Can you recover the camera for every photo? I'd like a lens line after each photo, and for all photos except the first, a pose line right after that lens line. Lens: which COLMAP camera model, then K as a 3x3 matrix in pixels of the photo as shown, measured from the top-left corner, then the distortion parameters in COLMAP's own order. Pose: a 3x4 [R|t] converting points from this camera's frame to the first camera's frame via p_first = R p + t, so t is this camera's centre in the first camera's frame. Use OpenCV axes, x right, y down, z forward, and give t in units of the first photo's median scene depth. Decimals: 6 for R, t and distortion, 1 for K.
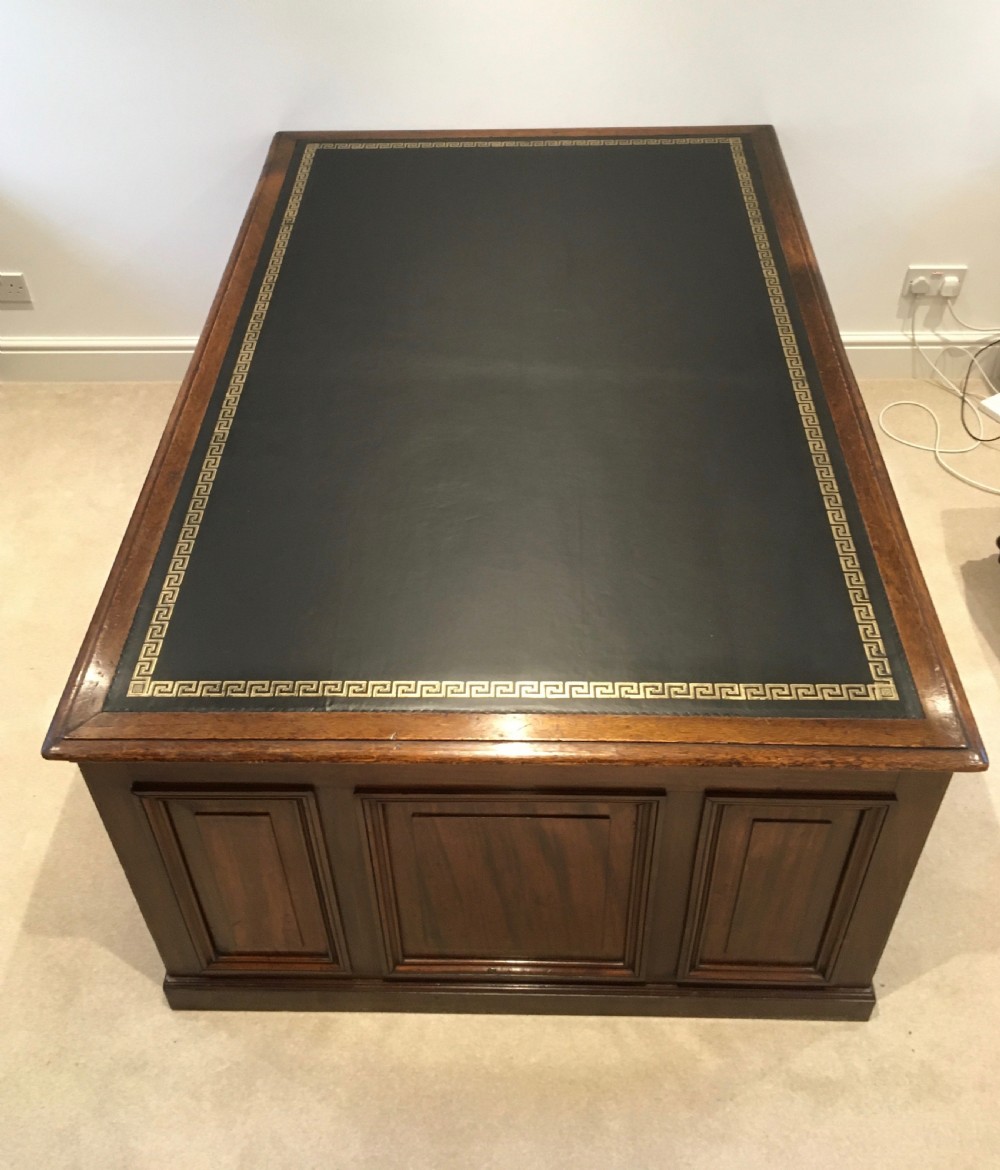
lens RADIAL K [[1183.8, 0, 489.0], [0, 1183.8, 471.2], [0, 0, 1]] dist [0.053138, 0.000000]
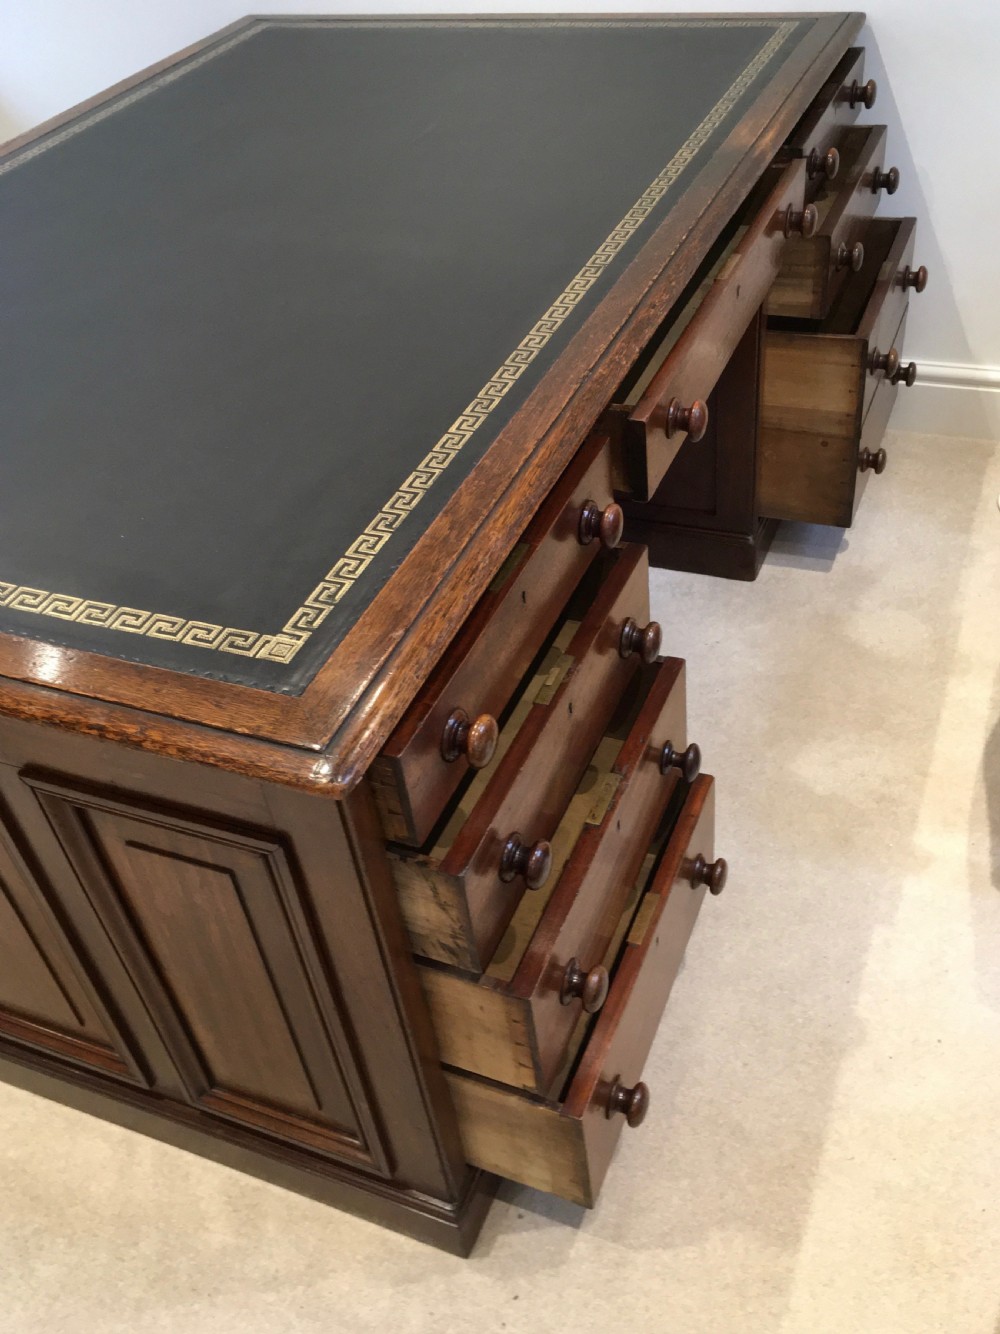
lens RADIAL K [[1224.4, 0, 494.6], [0, 1224.4, 663.5], [0, 0, 1]] dist [0.042784, 0.000000]
pose [[0.929786, 0.184368, -0.318601, 0.524679], [-0.178632, 0.982773, 0.047404, 0.125626], [0.321852, 0.012837, 0.946703, 0.417805]]
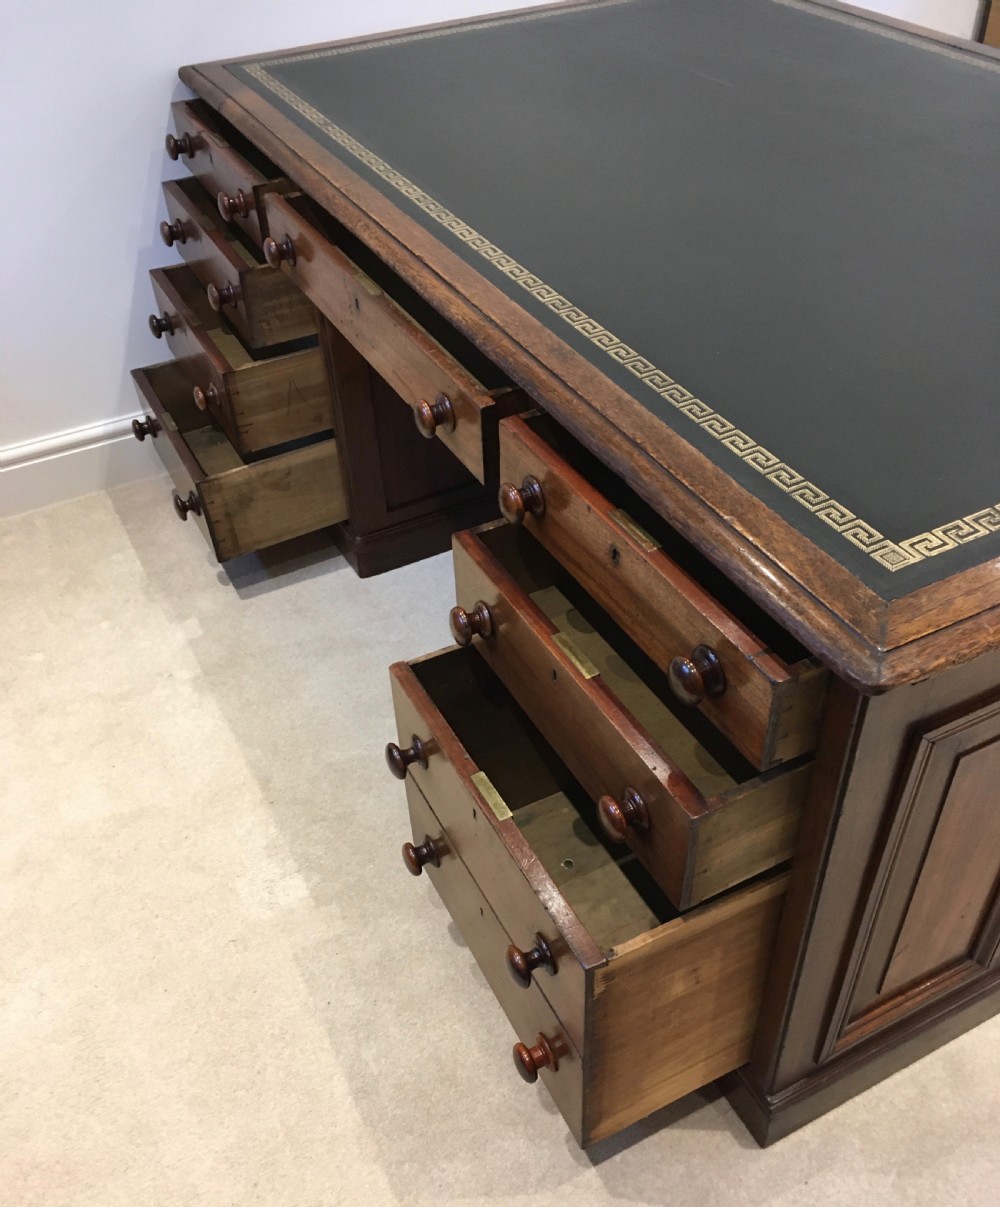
lens RADIAL K [[1134.1, 0, 494.2], [0, 1134.1, 668.5], [0, 0, 1]] dist [0.028039, 0.000000]
pose [[0.873764, -0.332652, 0.354795, -0.596756], [0.332377, 0.940992, 0.063712, 0.117751], [-0.355053, 0.062257, 0.932771, 0.492707]]
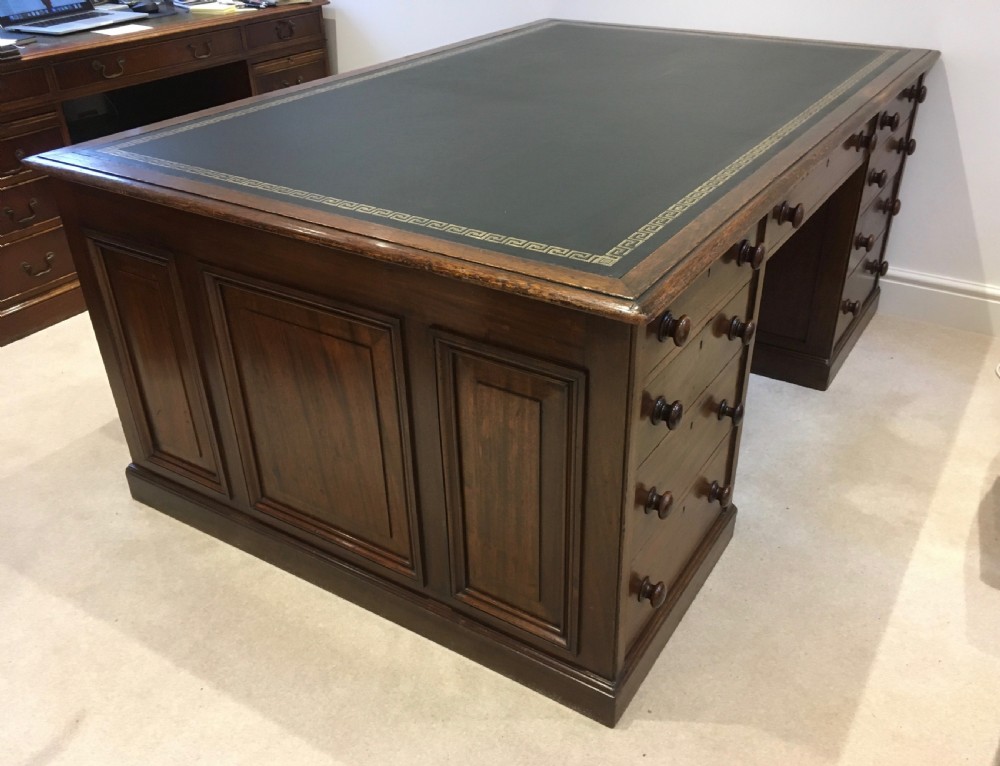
lens RADIAL K [[887.8, 0, 519.5], [0, 887.8, 387.2], [0, 0, 1]] dist [0.057188, -0.037818]
pose [[0.866901, 0.274007, -0.416416, 0.519456], [-0.340886, 0.935376, -0.094173, 0.322450], [0.363702, 0.223589, 0.904284, 0.286997]]
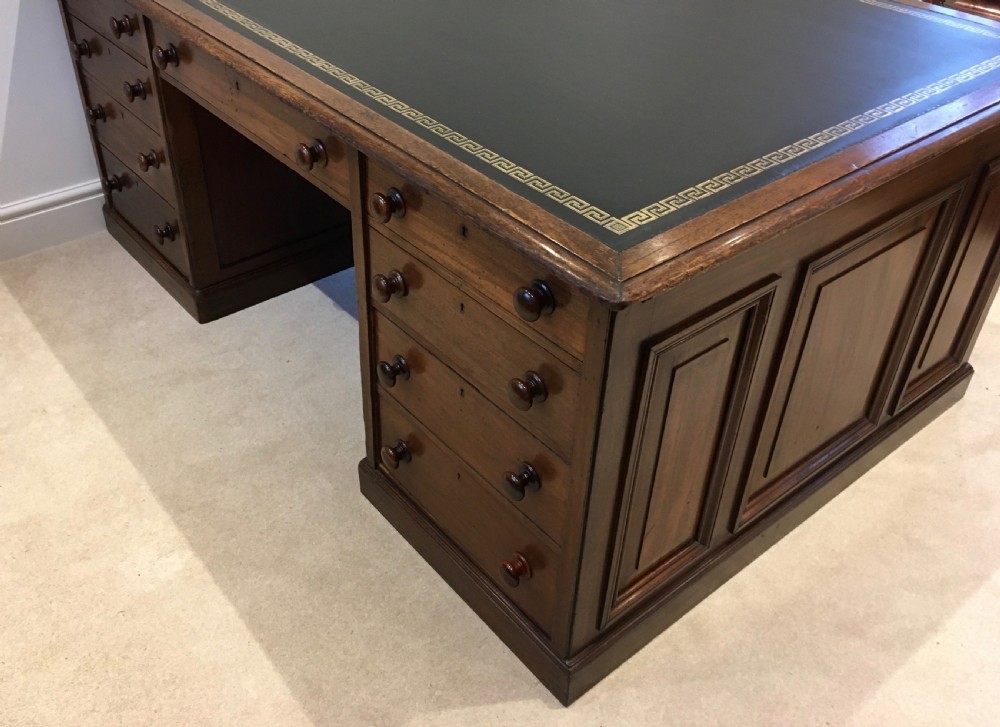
lens RADIAL K [[931.5, 0, 453.1], [0, 931.5, 313.7], [0, 0, 1]] dist [0.034366, 0.000000]
pose [[0.763108, -0.339708, 0.549786, -0.677850], [0.399733, 0.916559, 0.011500, 0.162546], [-0.507818, 0.210992, 0.835226, 0.459335]]
